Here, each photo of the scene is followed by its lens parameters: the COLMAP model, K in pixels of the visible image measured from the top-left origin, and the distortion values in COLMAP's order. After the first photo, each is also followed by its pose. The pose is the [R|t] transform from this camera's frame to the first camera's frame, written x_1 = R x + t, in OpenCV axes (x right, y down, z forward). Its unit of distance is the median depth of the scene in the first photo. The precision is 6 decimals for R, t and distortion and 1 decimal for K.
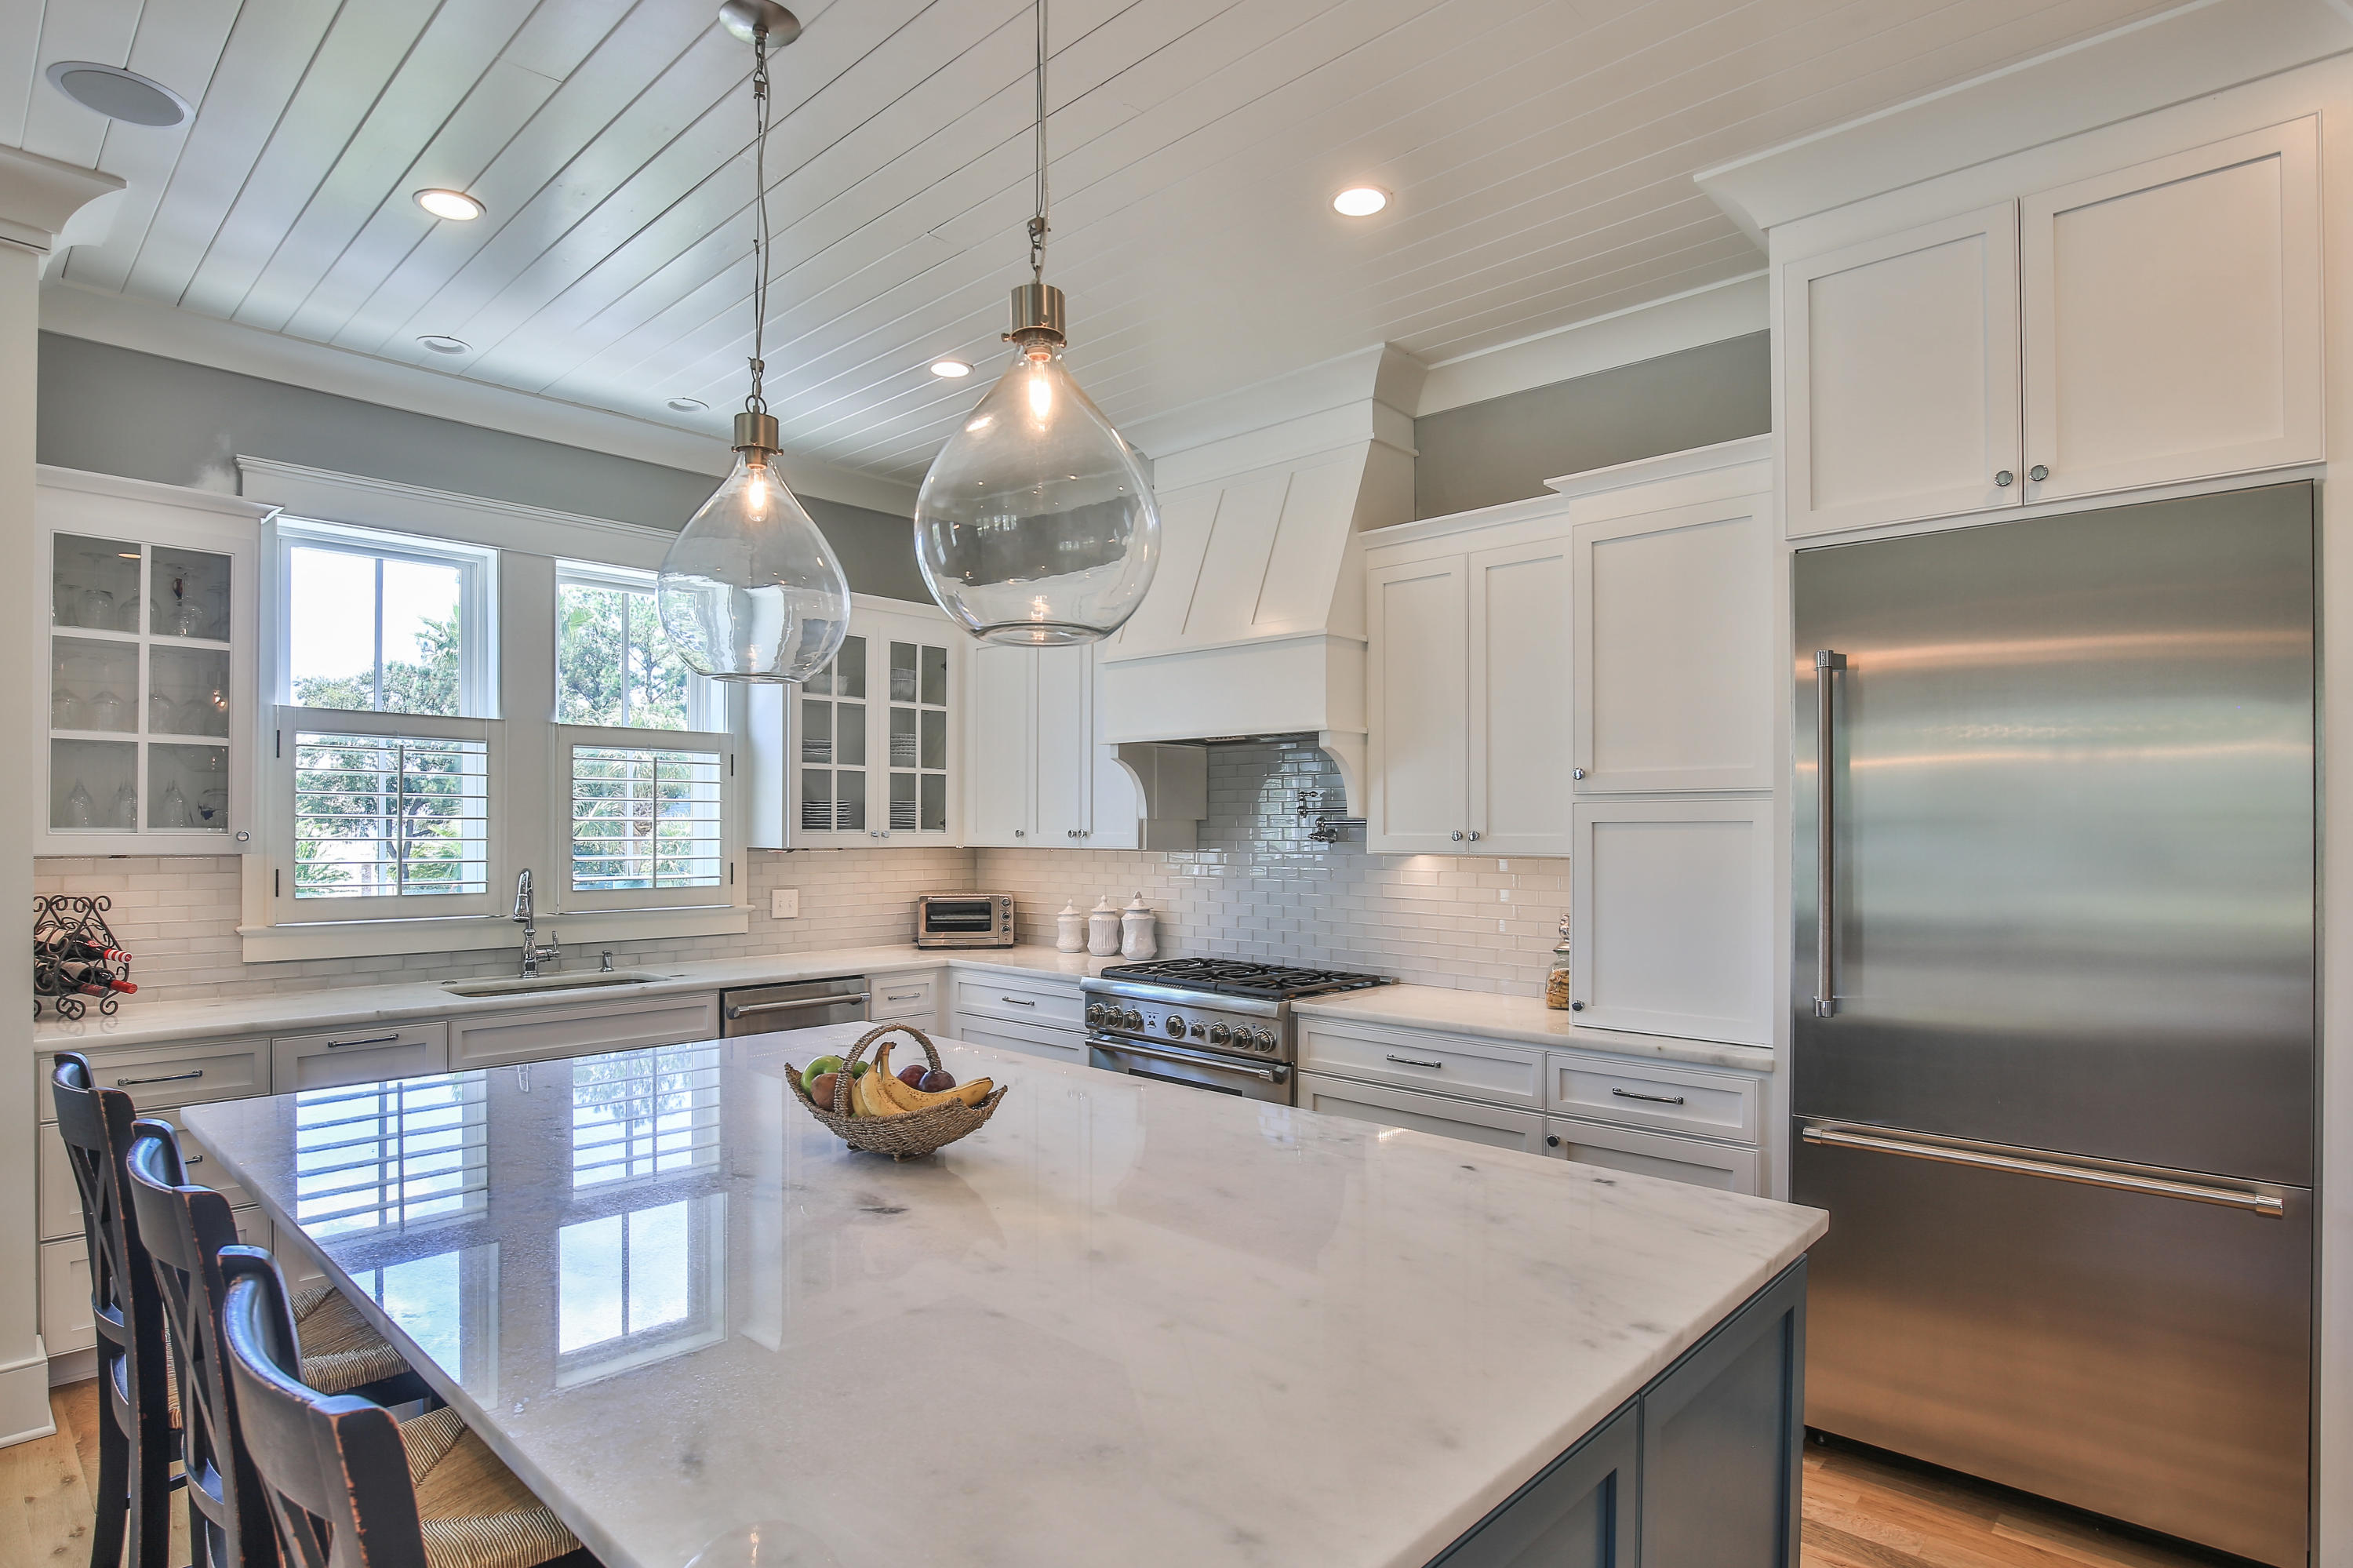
lens RADIAL K [[1205.2, 0, 1141.9], [0, 1205.2, 823.0], [0, 0, 1]] dist [-0.050153, -0.000194]
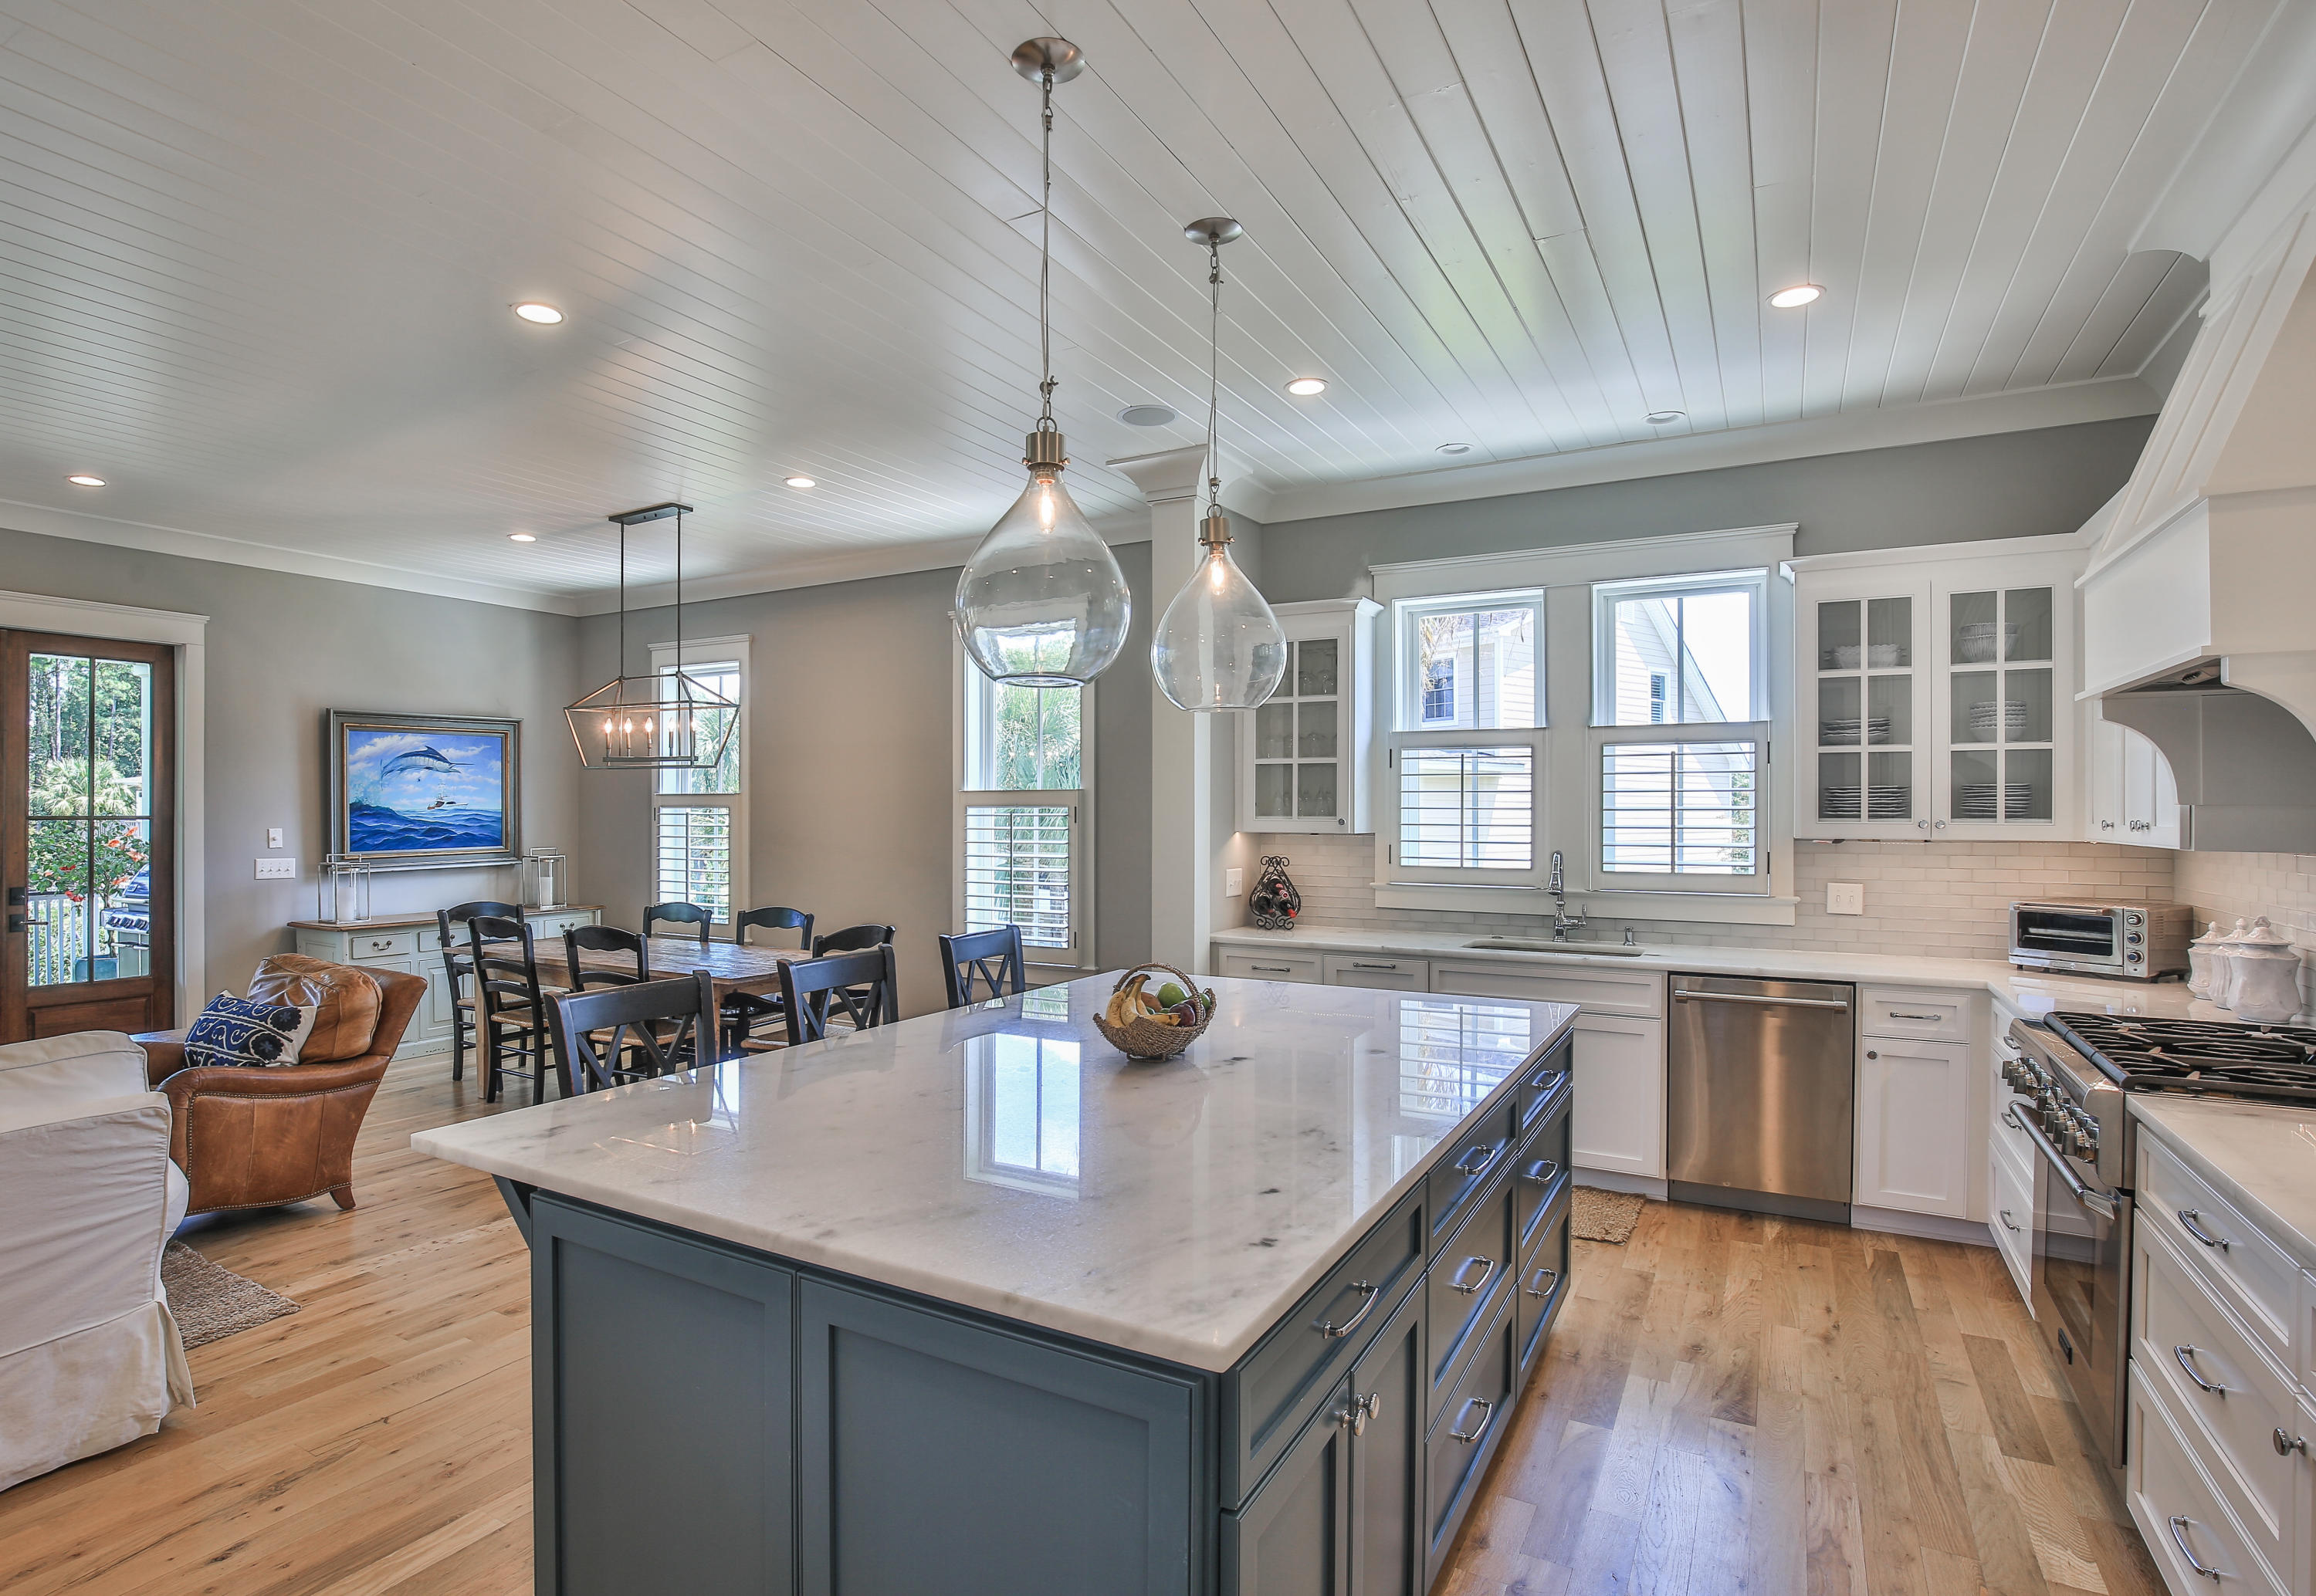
lens RADIAL K [[1145.1, 0, 1154.9], [0, 1145.1, 807.2], [0, 0, 1]] dist [-0.009267, 0.002509]
pose [[0.255909, -0.007081, -0.966675, 0.471513], [0.002995, 0.999974, -0.006532, 0.000996], [0.966696, -0.001223, 0.255924, 0.296738]]
